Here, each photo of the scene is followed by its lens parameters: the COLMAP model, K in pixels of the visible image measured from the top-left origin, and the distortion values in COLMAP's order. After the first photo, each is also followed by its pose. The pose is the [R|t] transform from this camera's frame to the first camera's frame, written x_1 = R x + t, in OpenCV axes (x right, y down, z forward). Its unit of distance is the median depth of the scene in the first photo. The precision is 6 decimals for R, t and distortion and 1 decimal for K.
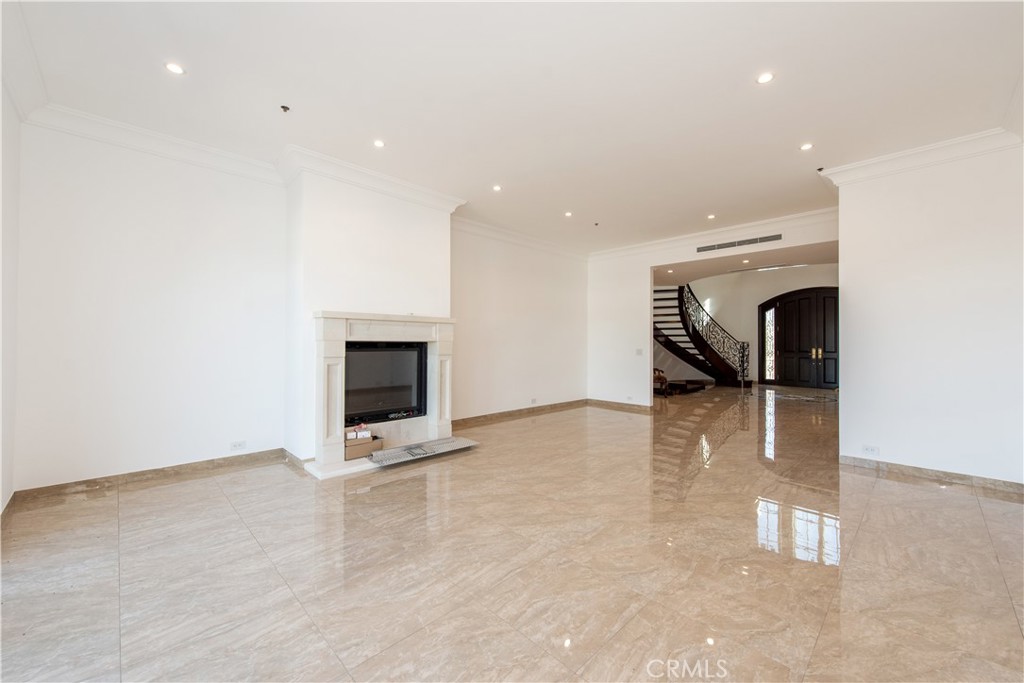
lens RADIAL K [[399.1, 0, 505.6], [0, 399.1, 338.6], [0, 0, 1]] dist [0.013790, 0.000197]
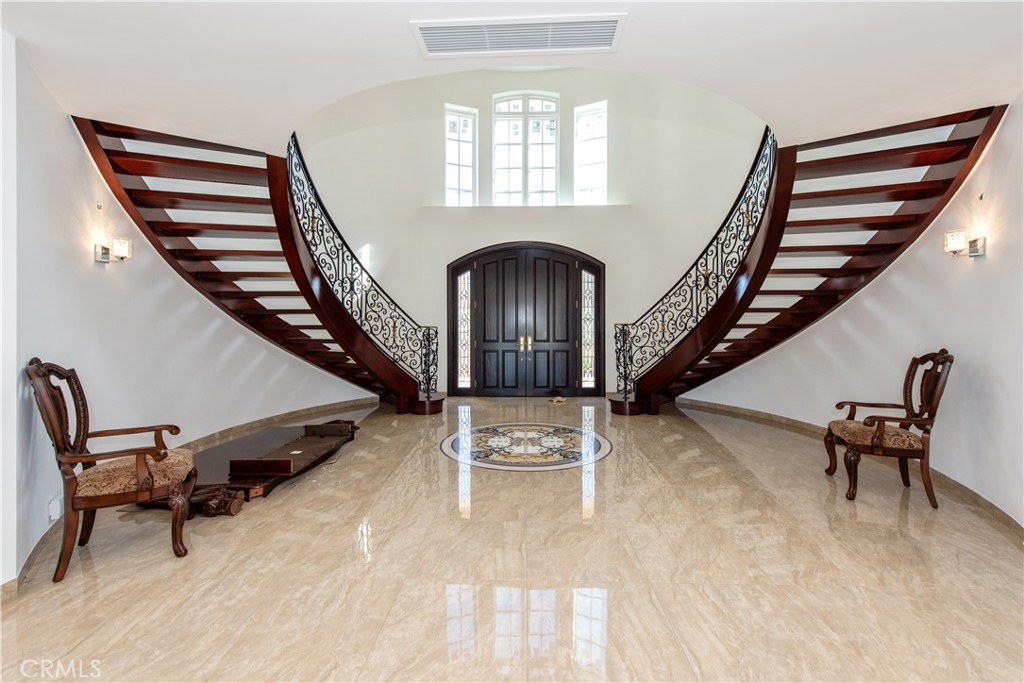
lens RADIAL K [[399.1, 0, 506.8], [0, 399.1, 333.7], [0, 0, 1]] dist [0.013790, 0.000197]
pose [[0.727705, -0.016871, 0.685683, 0.297729], [0.001372, 0.999731, 0.023141, 0.005837], [-0.685889, -0.015899, 0.727532, 0.529022]]
